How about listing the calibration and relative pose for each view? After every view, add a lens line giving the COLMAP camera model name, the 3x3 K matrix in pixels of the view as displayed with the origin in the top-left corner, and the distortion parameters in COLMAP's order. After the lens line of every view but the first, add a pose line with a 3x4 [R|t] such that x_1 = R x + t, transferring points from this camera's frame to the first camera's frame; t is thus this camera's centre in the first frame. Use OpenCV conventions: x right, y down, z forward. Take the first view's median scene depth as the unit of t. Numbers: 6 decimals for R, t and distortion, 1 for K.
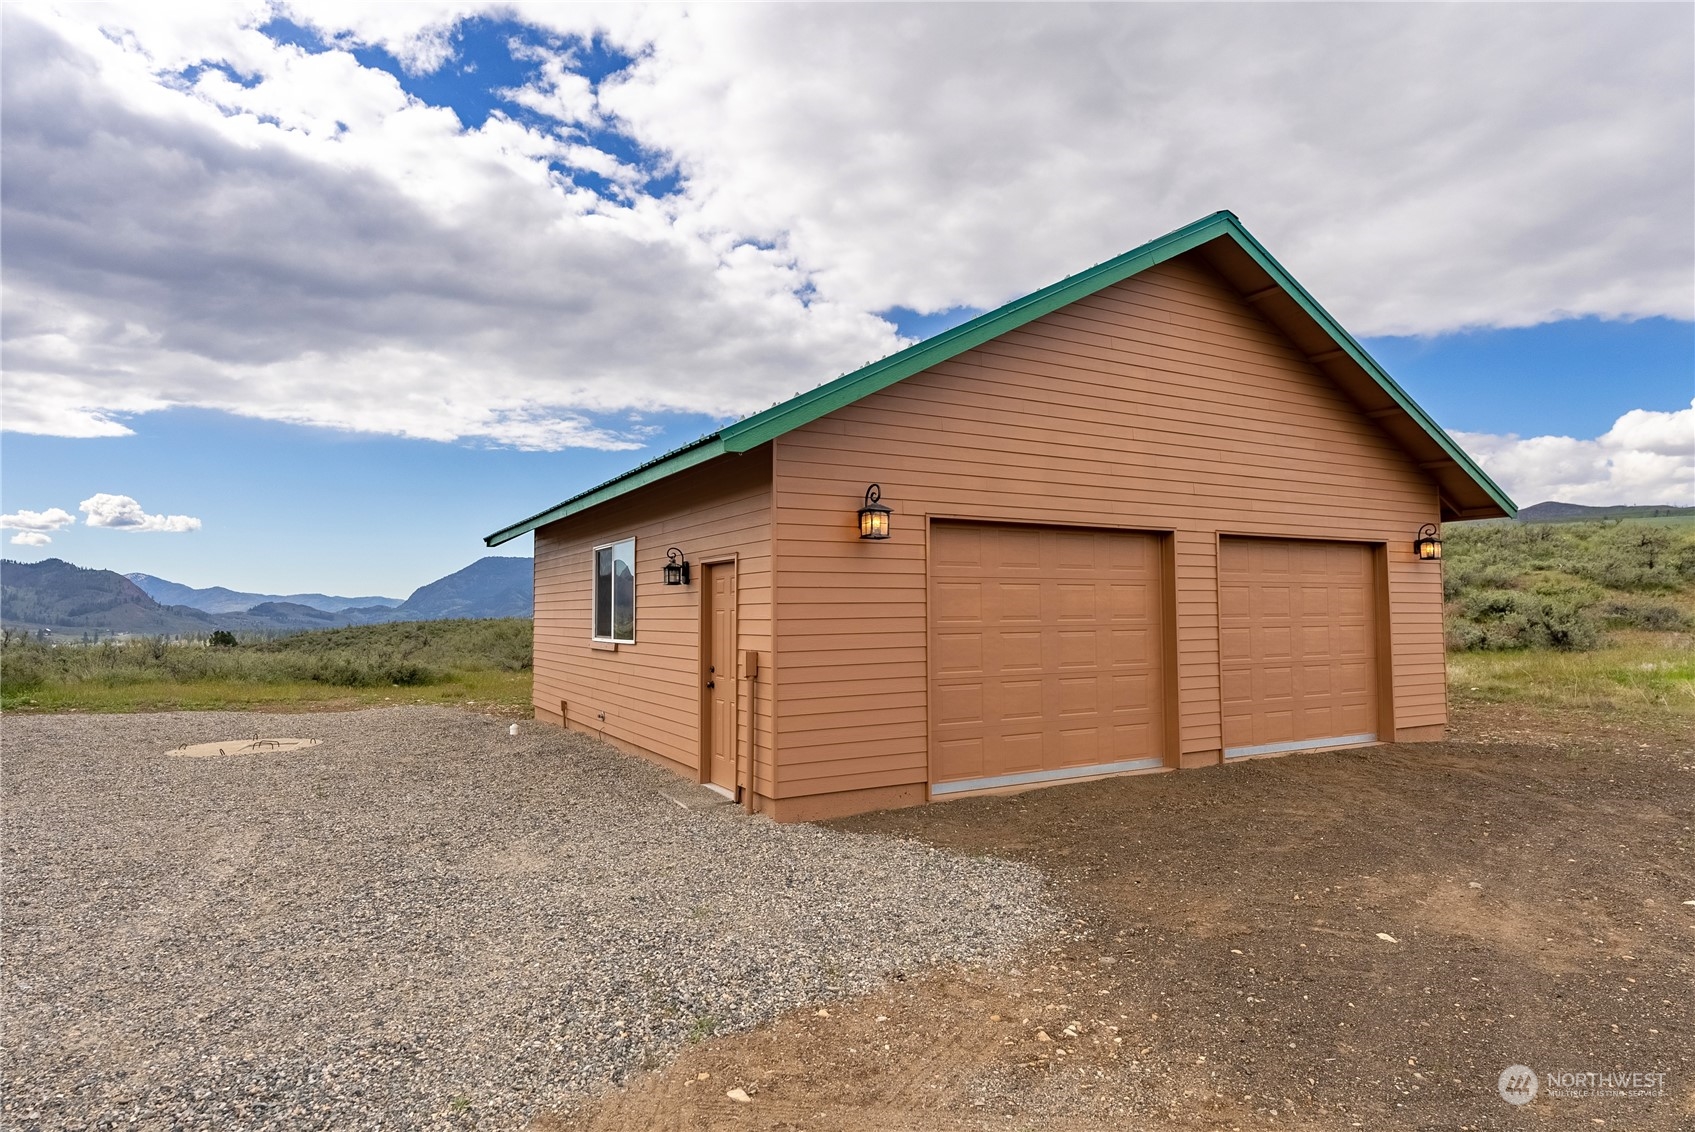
lens RADIAL K [[904.3, 0, 847.5], [0, 904.3, 566.0], [0, 0, 1]] dist [-0.004658, -0.000223]
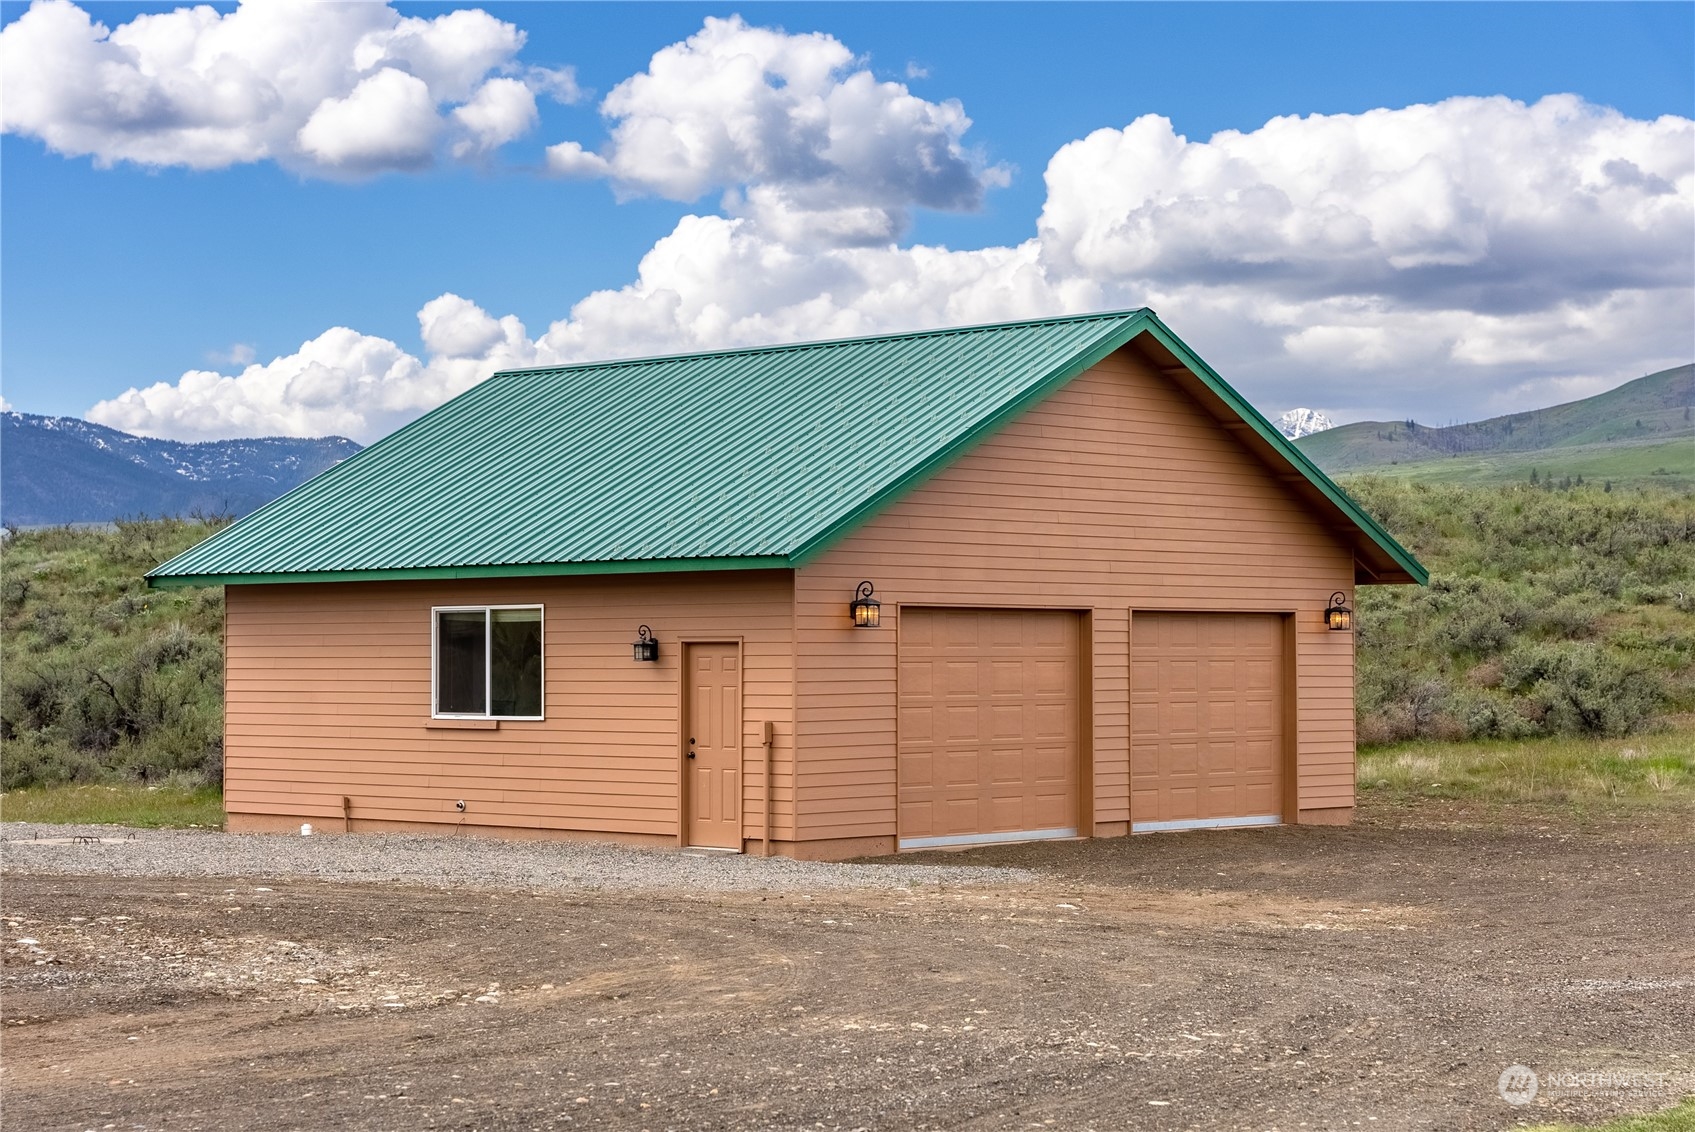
lens RADIAL K [[3158.6, 0, 847.5], [0, 3158.6, 566.0], [0, 0, 1]] dist [0.040426, 0.016523]
pose [[0.951593, 0.013004, 0.307086, -0.995835], [-0.019839, 0.999620, 0.019145, -0.148649], [-0.306721, -0.024311, 0.951489, -2.306661]]
